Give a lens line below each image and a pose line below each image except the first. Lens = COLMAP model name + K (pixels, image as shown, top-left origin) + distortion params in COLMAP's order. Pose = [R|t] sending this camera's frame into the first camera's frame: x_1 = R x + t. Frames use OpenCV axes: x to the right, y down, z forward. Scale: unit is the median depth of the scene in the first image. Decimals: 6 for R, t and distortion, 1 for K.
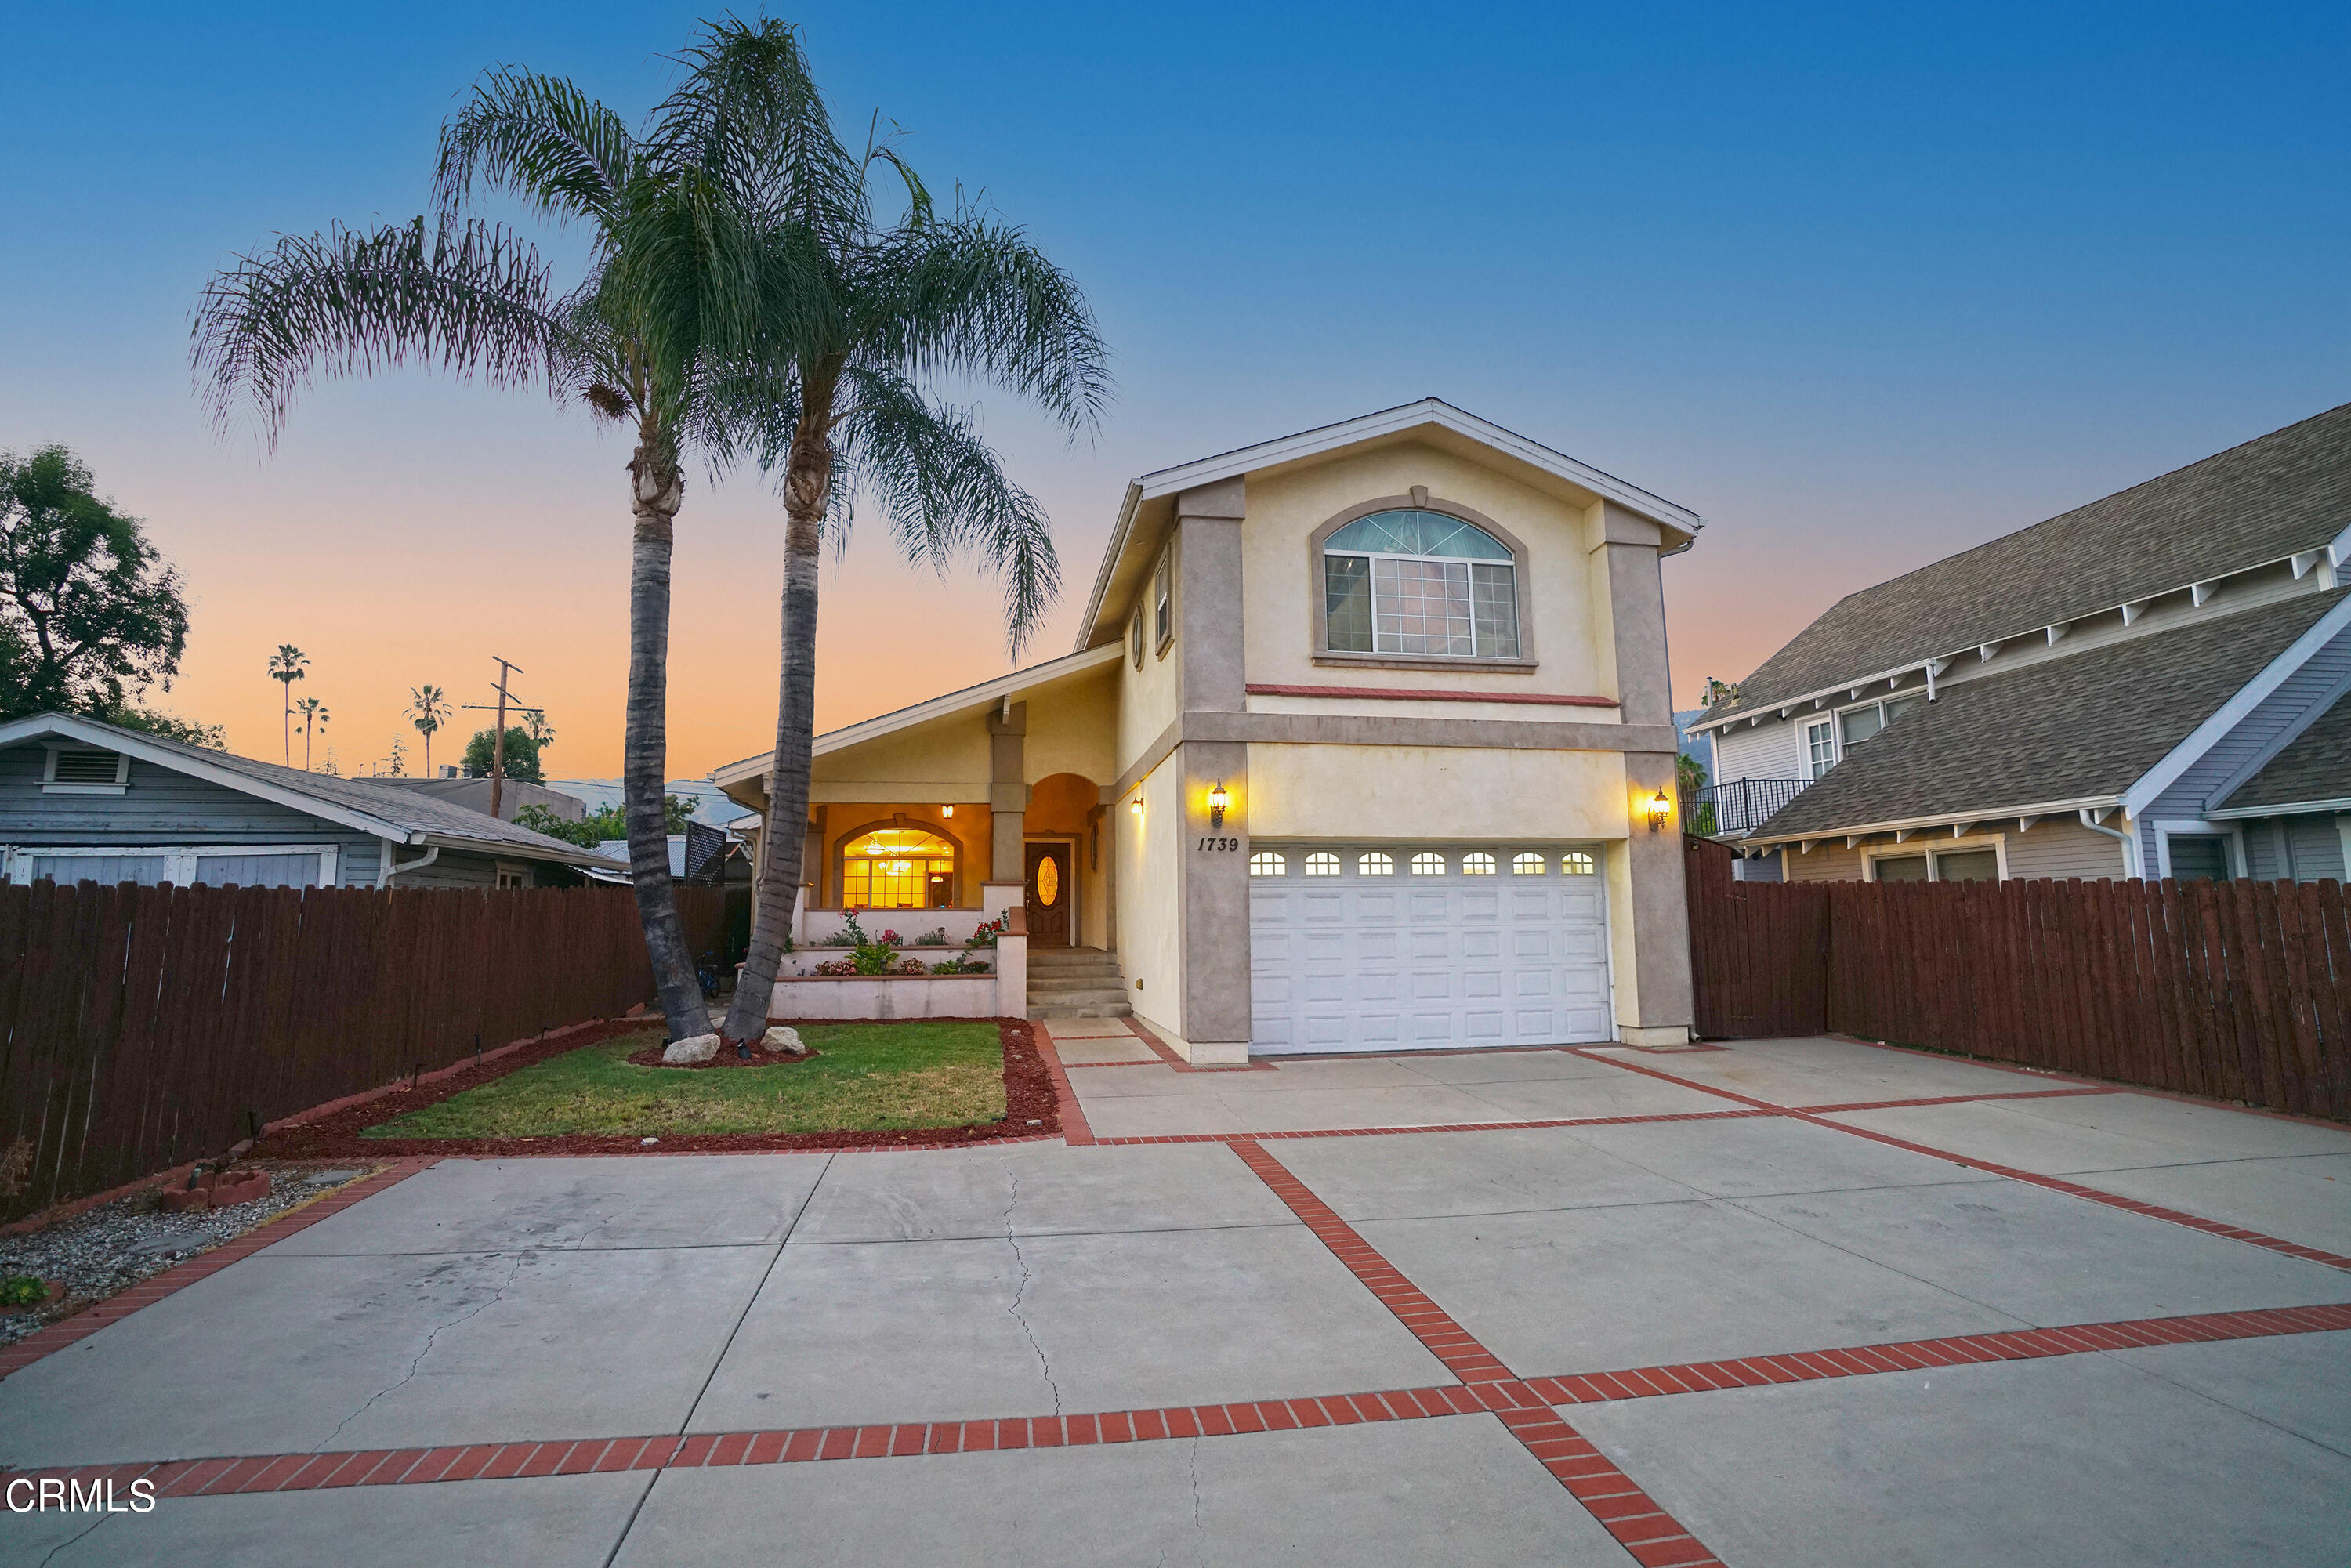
lens RADIAL K [[1063.9, 0, 1175.5], [0, 1063.9, 784.0], [0, 0, 1]] dist [-0.059576, 0.016570]
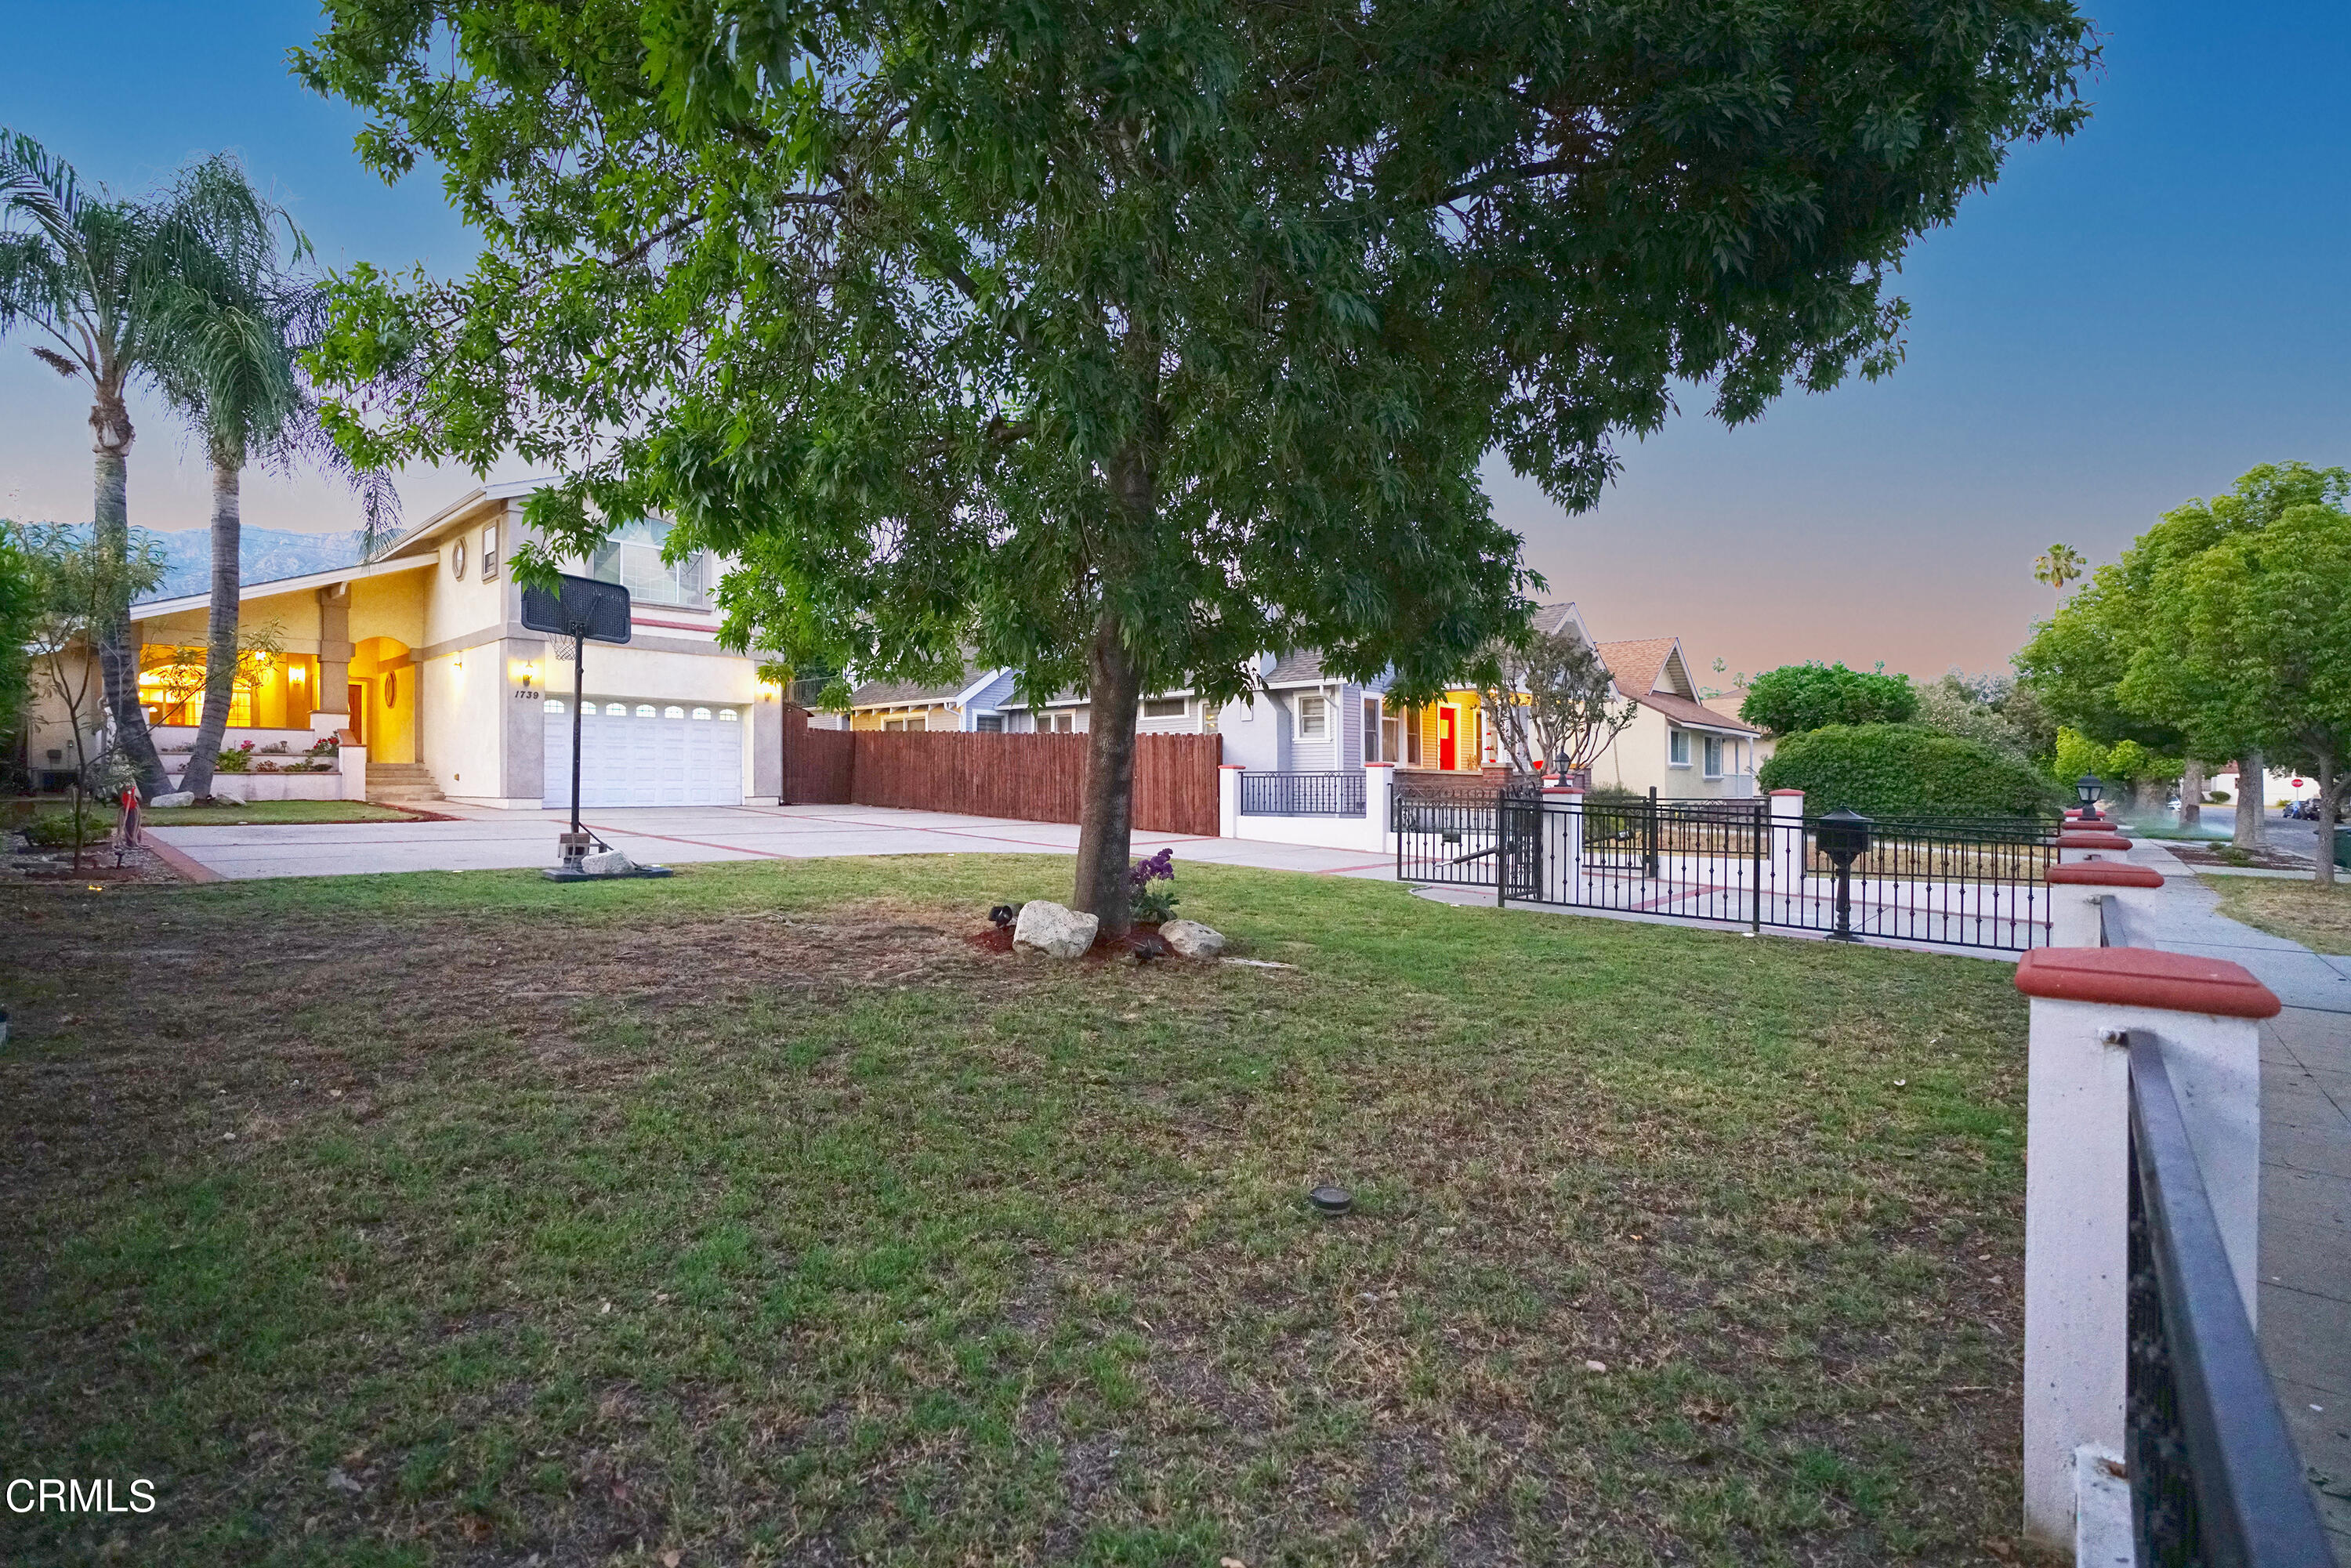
lens RADIAL K [[1063.9, 0, 1175.5], [0, 1063.9, 784.0], [0, 0, 1]] dist [-0.059576, 0.016570]
pose [[0.773979, 0.008343, 0.633156, -0.214955], [-0.089865, 0.991239, 0.096791, -0.062009], [-0.626801, -0.131813, 0.767949, -1.052095]]
